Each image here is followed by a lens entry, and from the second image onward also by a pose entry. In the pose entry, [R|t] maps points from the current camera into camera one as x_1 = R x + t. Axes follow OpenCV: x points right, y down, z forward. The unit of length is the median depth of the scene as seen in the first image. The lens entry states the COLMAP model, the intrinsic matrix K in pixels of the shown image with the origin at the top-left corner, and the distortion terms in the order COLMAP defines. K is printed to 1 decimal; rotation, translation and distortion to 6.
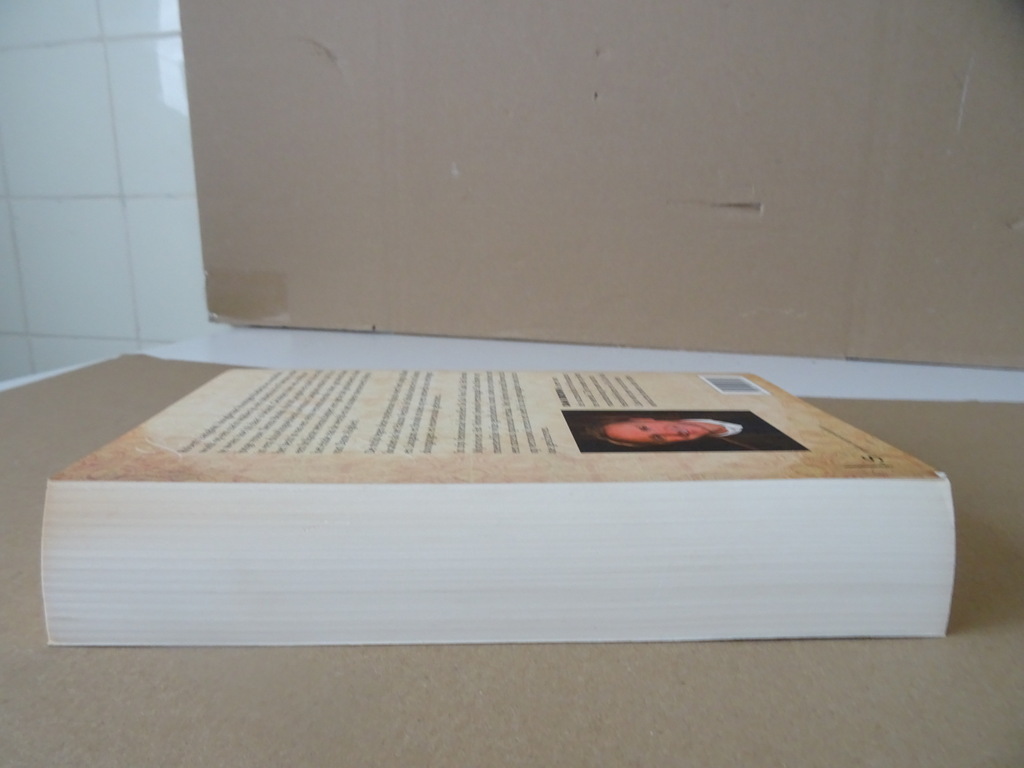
lens RADIAL K [[732.7, 0, 504.5], [0, 732.7, 384.5], [0, 0, 1]] dist [0.022359, -0.020826]
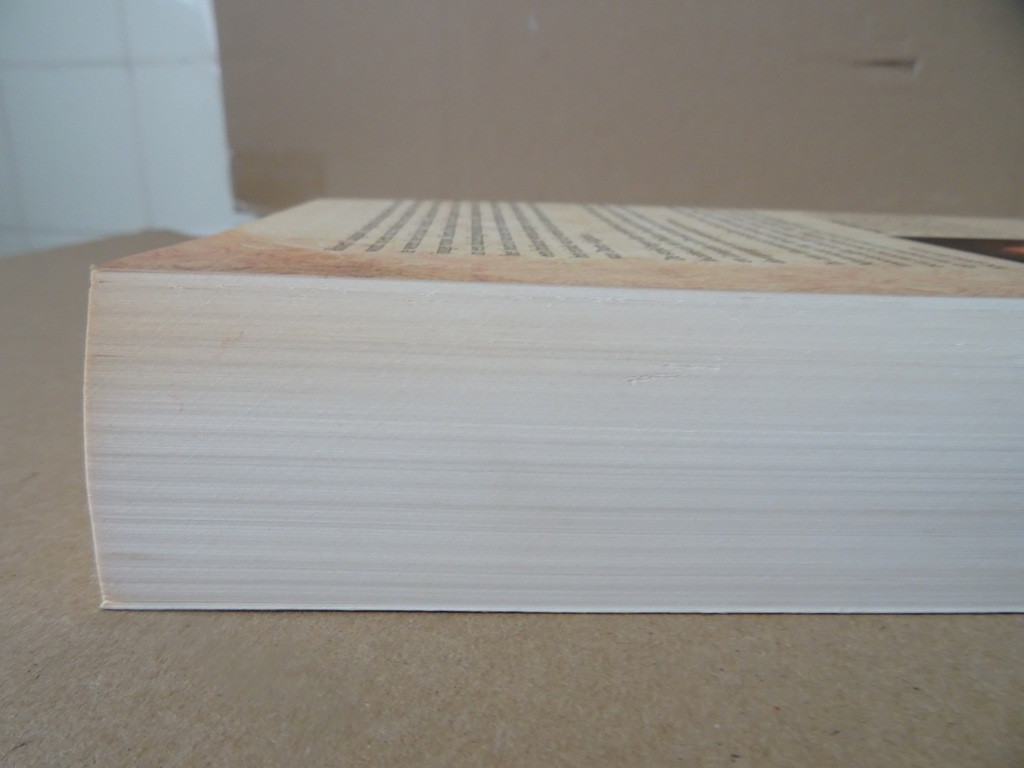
lens RADIAL K [[732.7, 0, 515.5], [0, 732.7, 382.0], [0, 0, 1]] dist [0.022359, -0.020826]
pose [[0.999859, 0.011235, 0.012480, -0.347336], [-0.012255, 0.996318, 0.084853, 0.155980], [-0.011481, -0.084994, 0.996315, 0.513745]]
